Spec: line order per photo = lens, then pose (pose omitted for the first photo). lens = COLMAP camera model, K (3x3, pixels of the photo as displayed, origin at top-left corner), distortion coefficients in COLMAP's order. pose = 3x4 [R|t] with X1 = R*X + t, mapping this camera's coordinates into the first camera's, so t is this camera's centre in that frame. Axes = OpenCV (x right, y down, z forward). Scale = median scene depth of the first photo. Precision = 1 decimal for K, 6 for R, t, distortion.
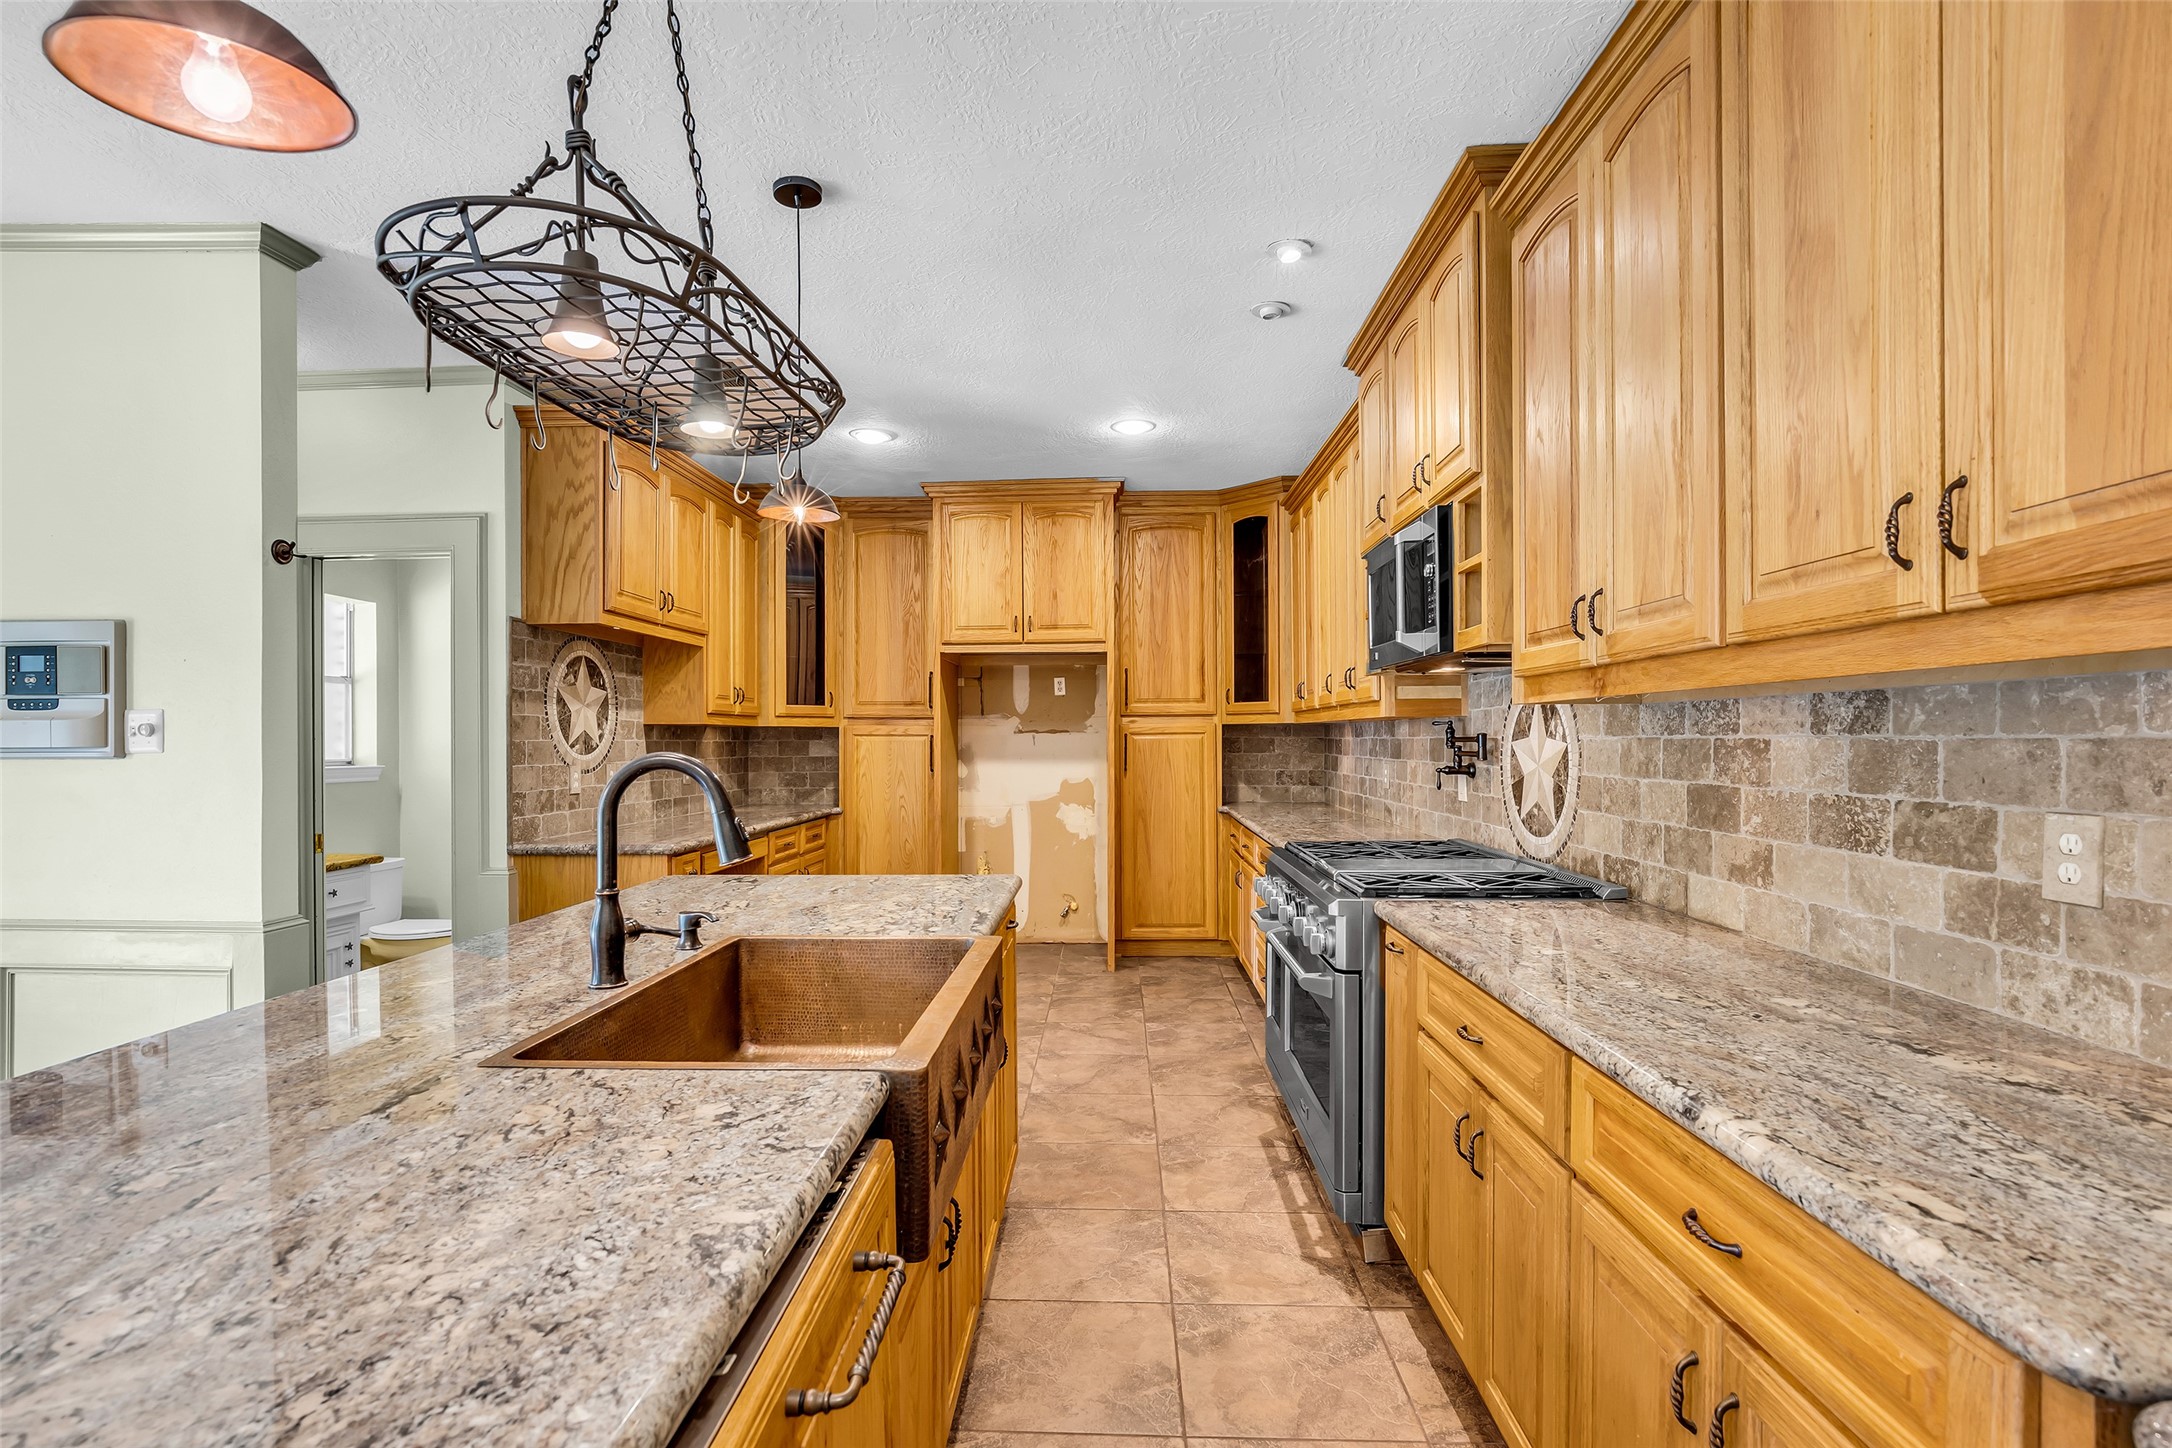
lens RADIAL K [[1009.7, 0, 1079.6], [0, 1009.7, 743.0], [0, 0, 1]] dist [-0.012363, 0.000513]
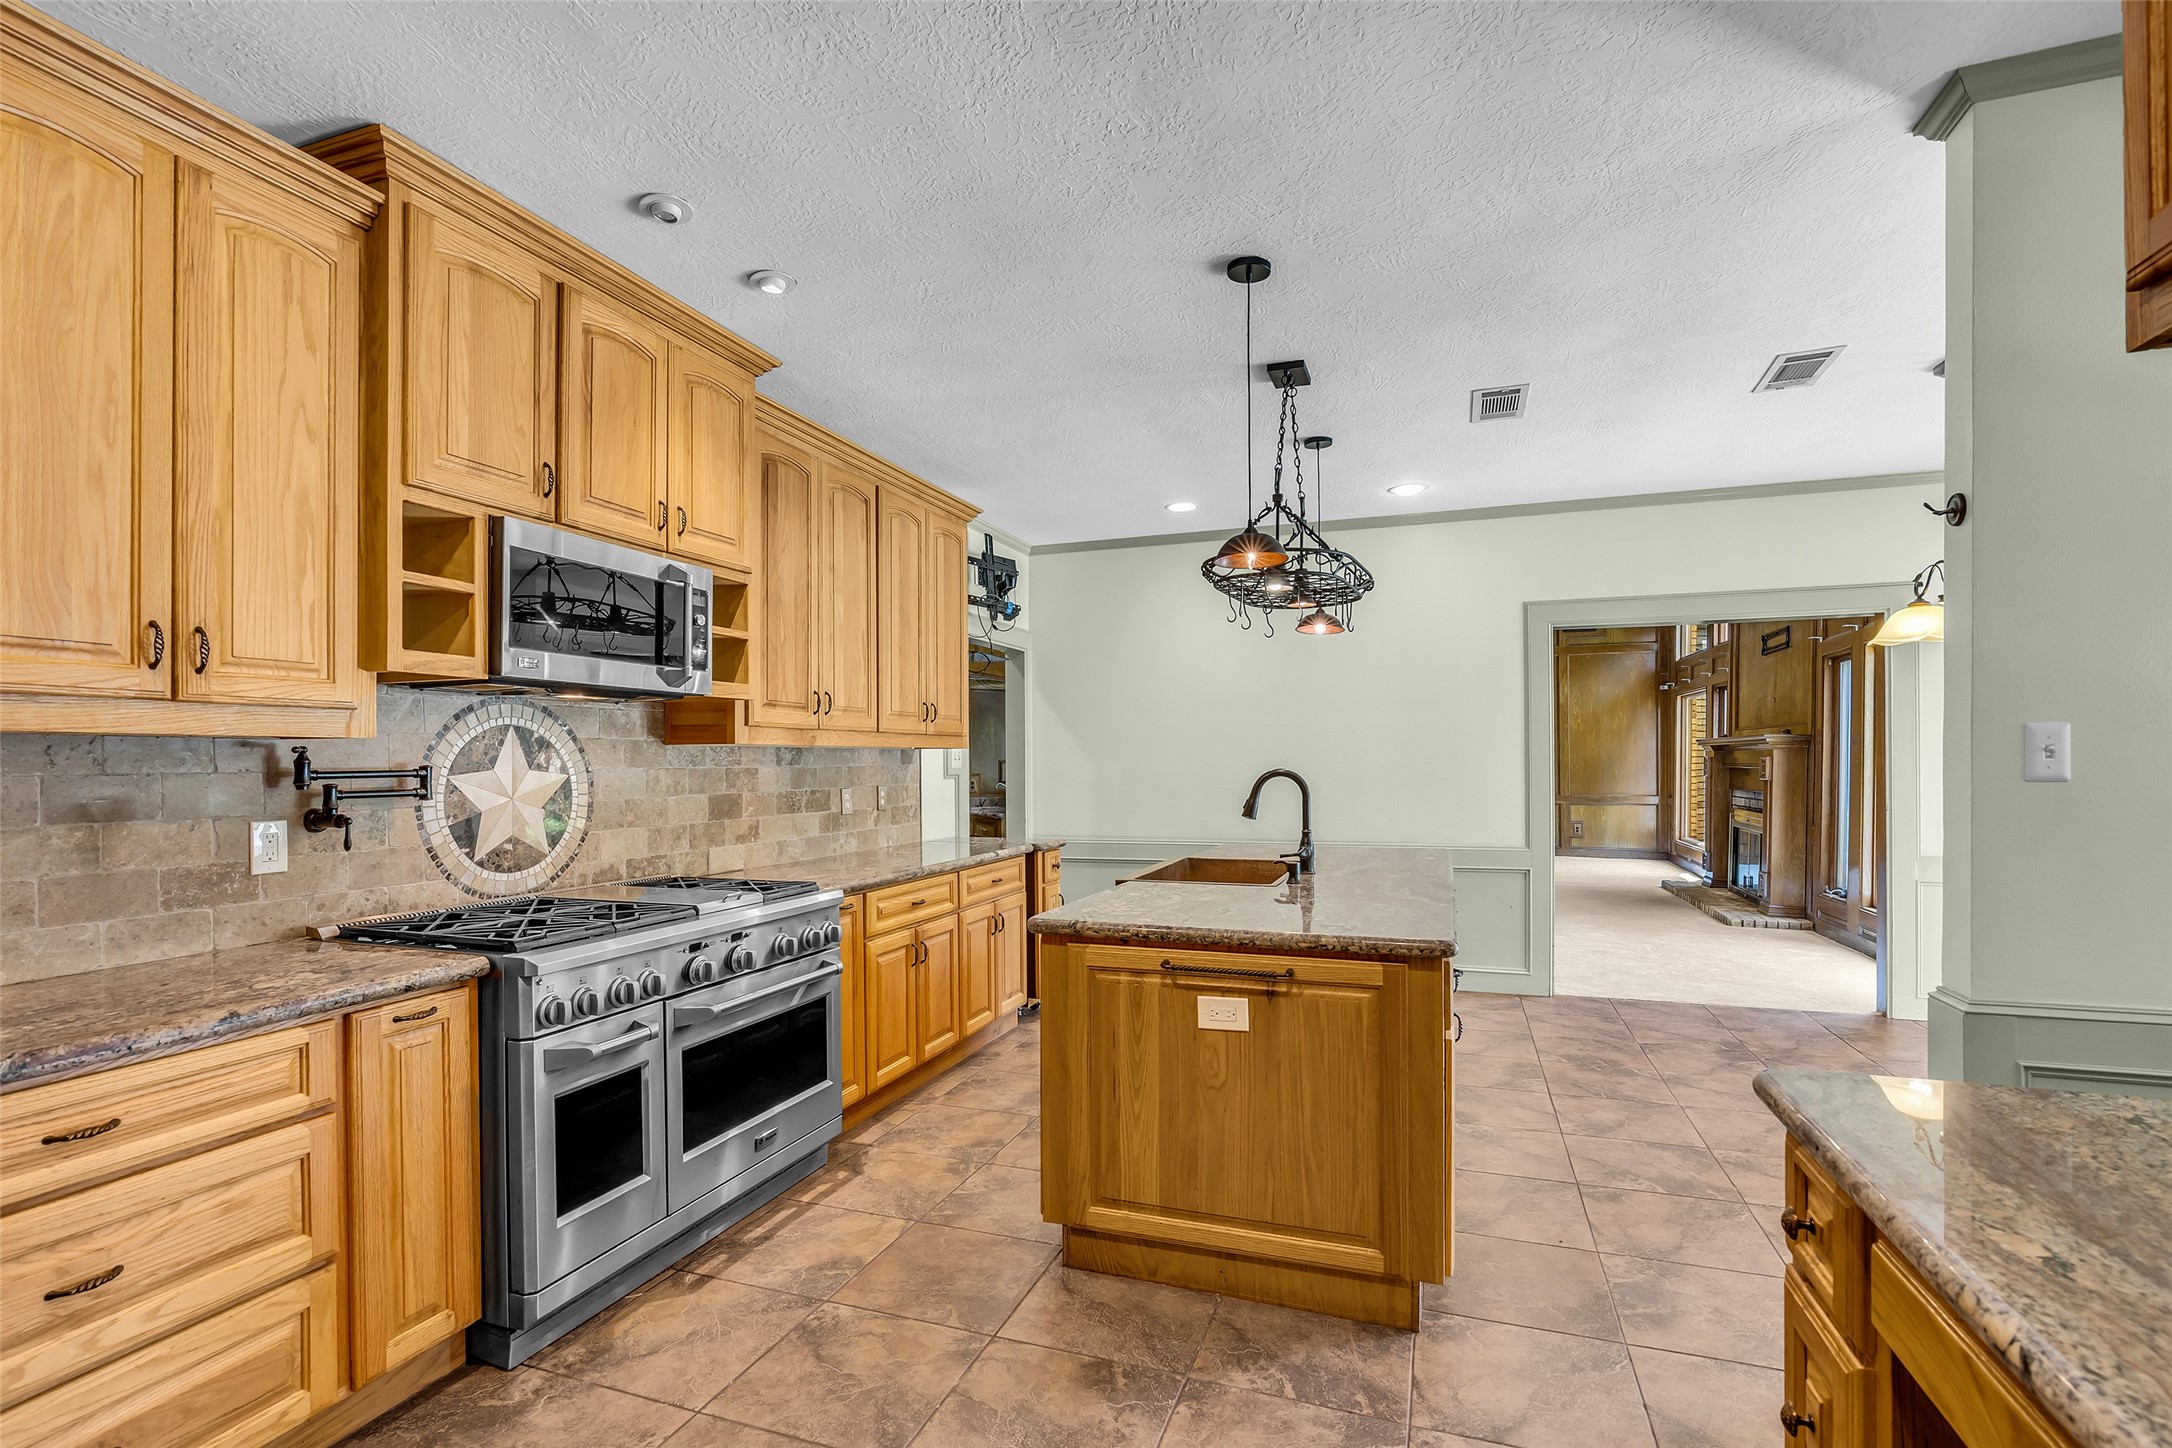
lens RADIAL K [[1009.7, 0, 1083.8], [0, 1009.7, 744.6], [0, 0, 1]] dist [-0.012363, 0.000513]
pose [[-0.953502, 0.008818, 0.301259, -0.497362], [0.005807, 0.999924, -0.010890, -0.022232], [-0.301332, -0.008634, -0.953480, 2.419569]]
